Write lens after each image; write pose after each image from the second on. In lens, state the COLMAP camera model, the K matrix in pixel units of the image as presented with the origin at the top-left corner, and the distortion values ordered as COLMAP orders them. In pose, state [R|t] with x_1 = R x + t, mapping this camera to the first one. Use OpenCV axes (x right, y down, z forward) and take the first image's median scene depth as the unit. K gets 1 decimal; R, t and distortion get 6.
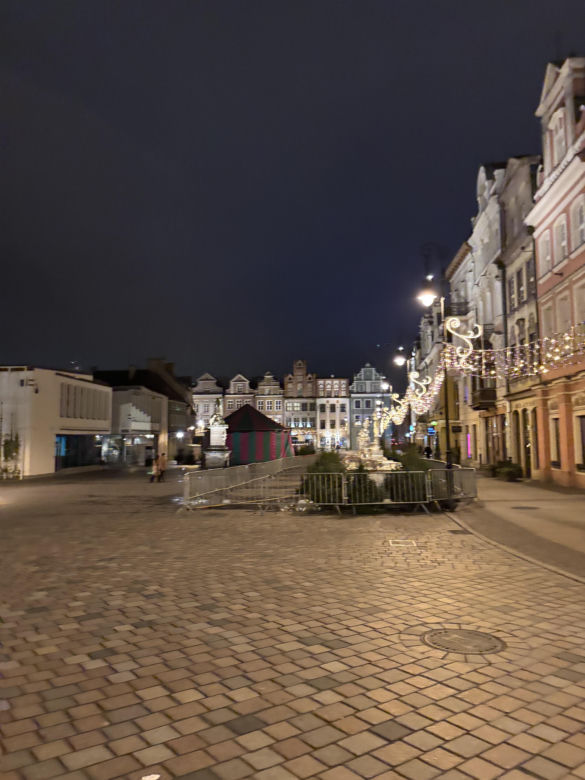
lens RADIAL K [[580.2, 0, 287.6], [0, 580.2, 388.6], [0, 0, 1]] dist [0.060330, -0.054866]
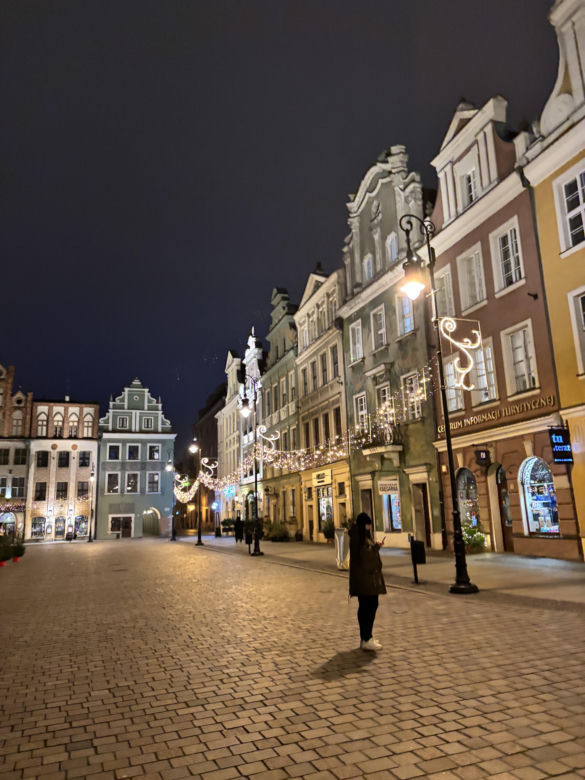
lens RADIAL K [[558.9, 0, 292.5], [0, 558.9, 390.0], [0, 0, 1]] dist [0.006956, 0.002193]
pose [[0.882586, 0.076952, 0.463810, 0.021502], [-0.009061, 0.989115, -0.146864, 0.044135], [-0.470063, 0.125417, 0.873677, 0.460468]]
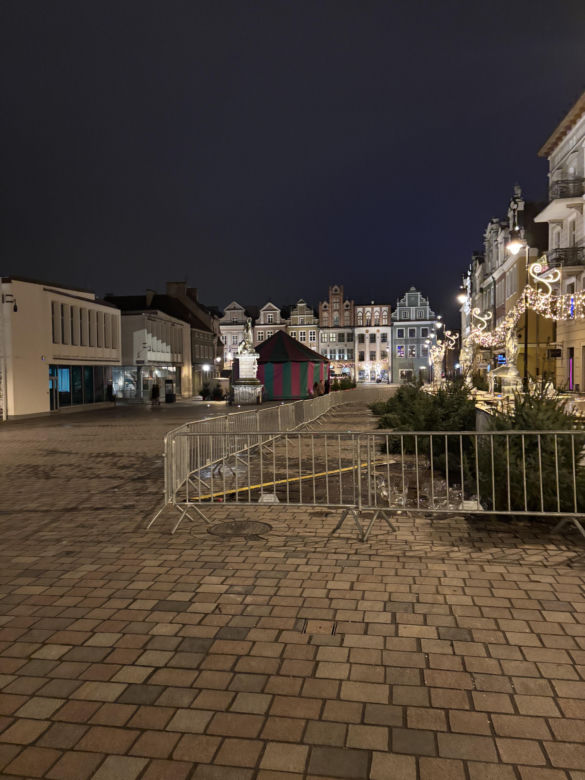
lens RADIAL K [[573.2, 0, 280.9], [0, 573.2, 391.6], [0, 0, 1]] dist [0.109629, -0.161422]
pose [[0.998004, -0.006679, -0.062804, -0.009944], [0.013912, 0.993217, 0.115443, 0.010688], [0.061607, -0.116086, 0.991327, 0.086620]]
